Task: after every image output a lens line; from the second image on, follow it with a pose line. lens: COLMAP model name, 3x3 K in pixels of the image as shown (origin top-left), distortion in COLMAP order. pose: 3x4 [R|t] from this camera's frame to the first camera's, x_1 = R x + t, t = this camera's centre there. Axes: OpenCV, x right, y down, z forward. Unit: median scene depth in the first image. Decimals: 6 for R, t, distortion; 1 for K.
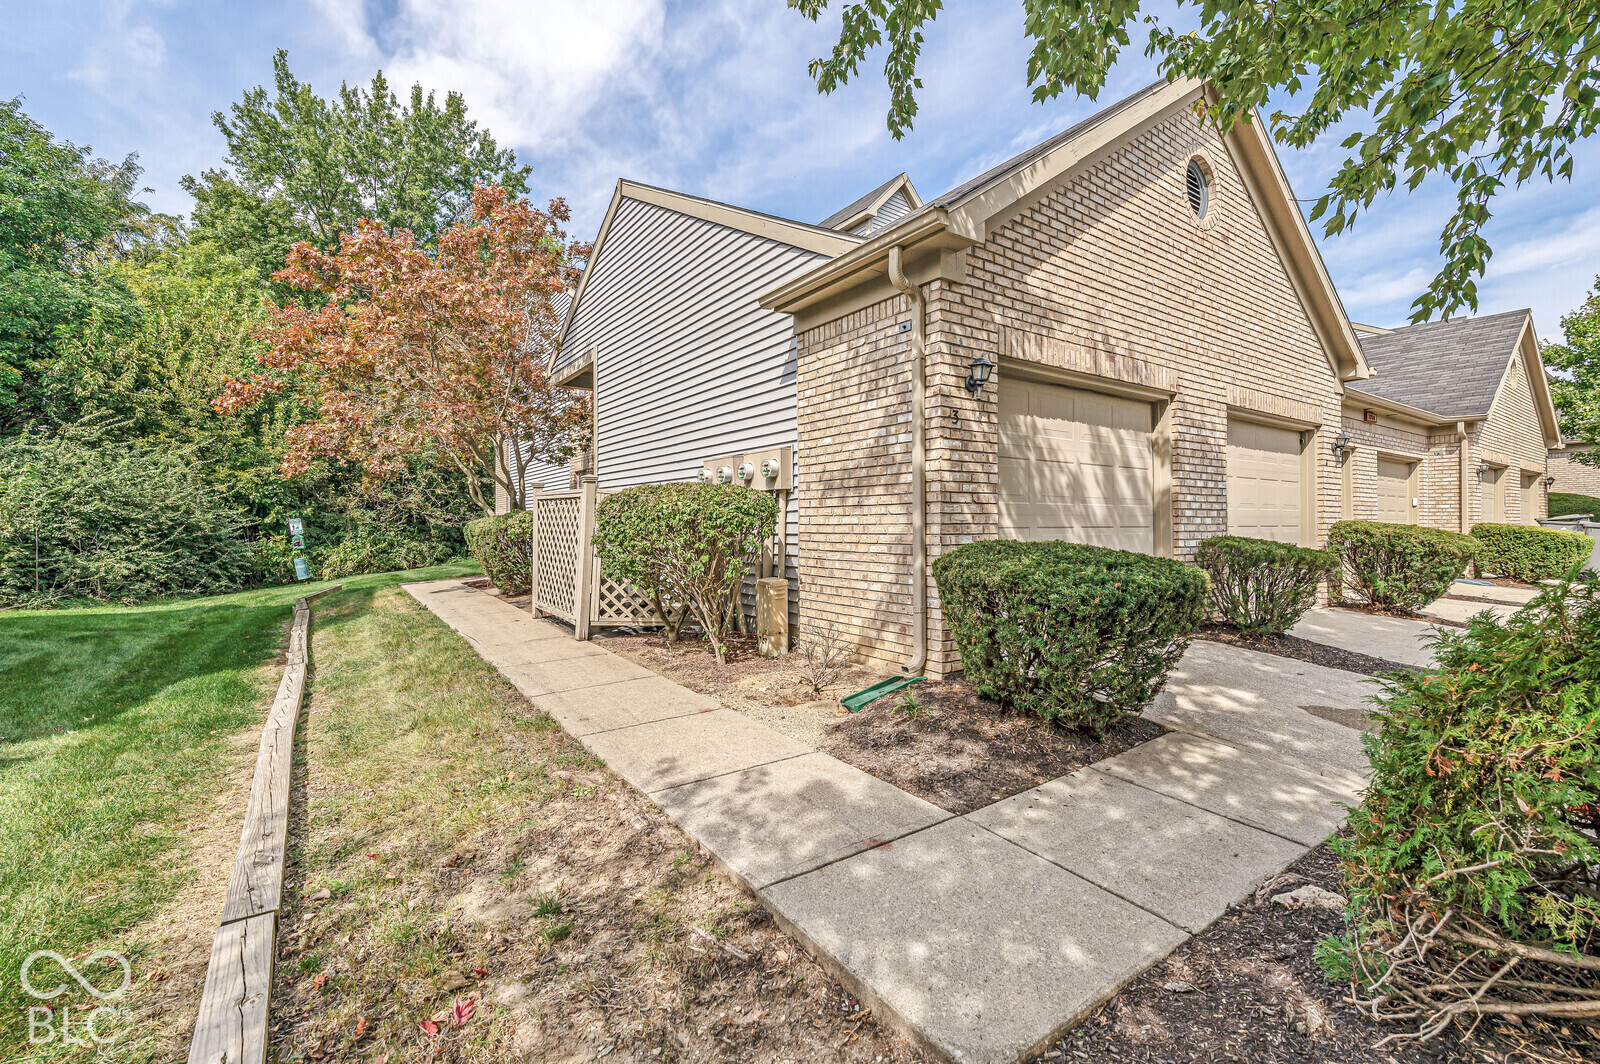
lens RADIAL K [[690.9, 0, 801.5], [0, 690.9, 524.6], [0, 0, 1]] dist [0.001955, 0.000512]
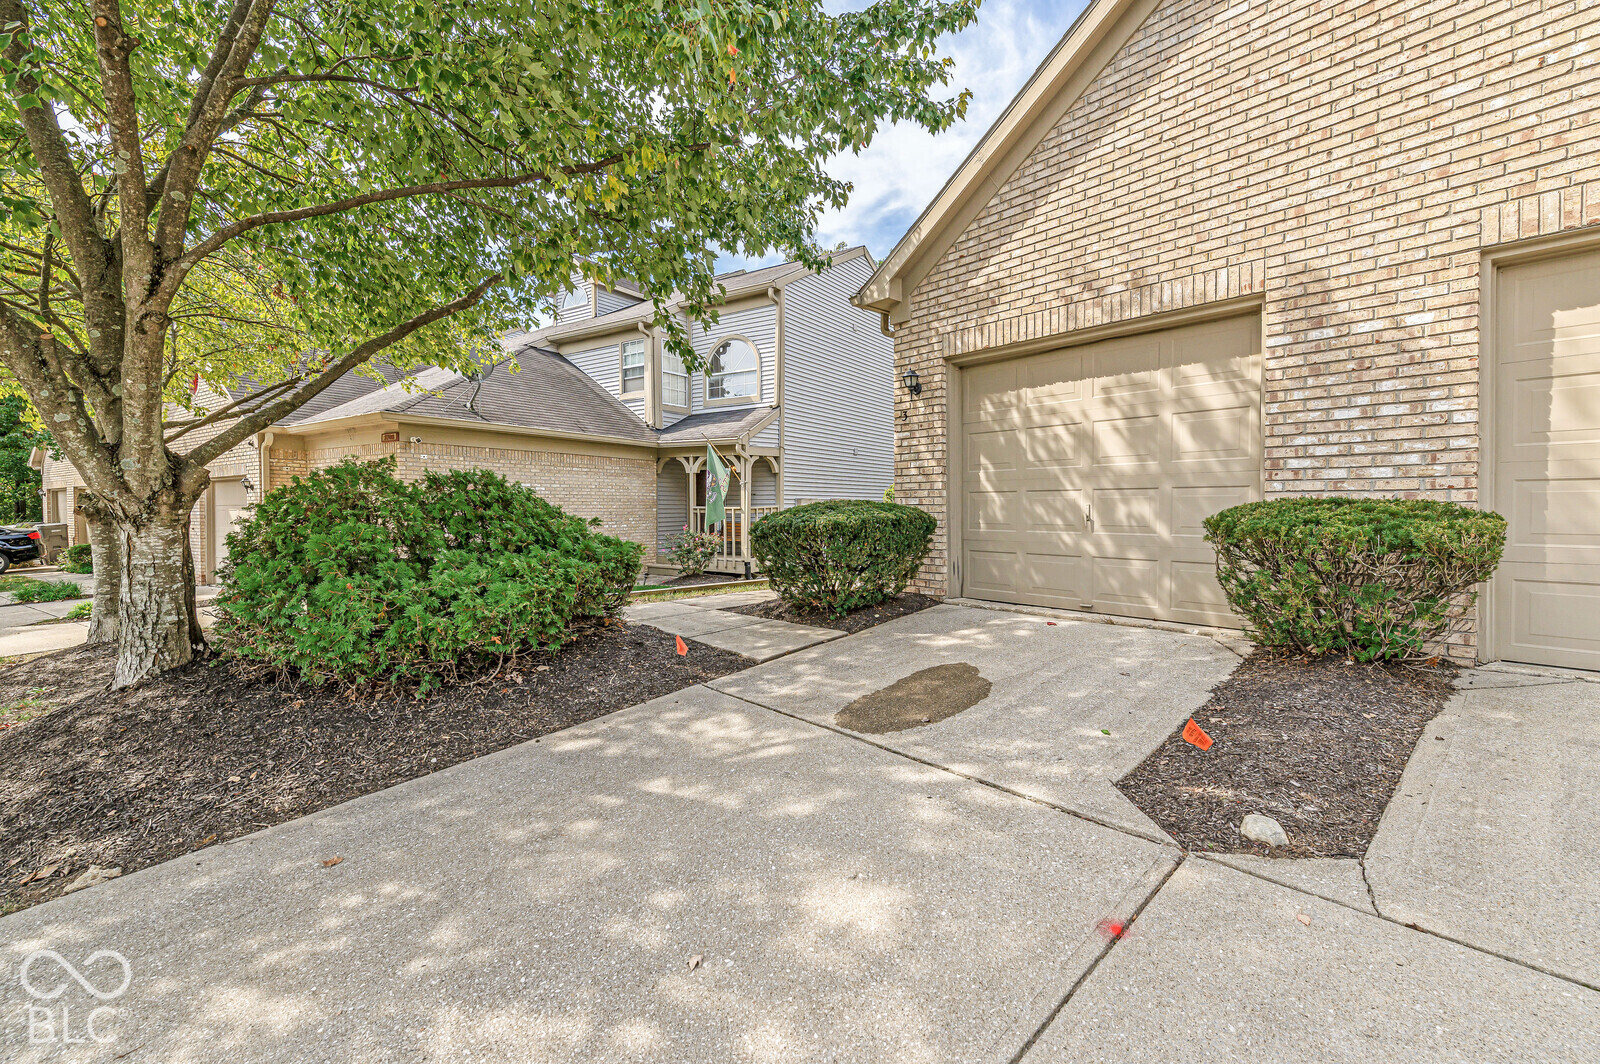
lens RADIAL K [[690.9, 0, 802.1], [0, 690.9, 524.7], [0, 0, 1]] dist [0.001955, 0.000512]
pose [[0.109264, 0.017163, -0.993865, 1.459251], [-0.002078, 0.999853, 0.017038, 0.040870], [0.994011, 0.000204, 0.109283, 0.570864]]
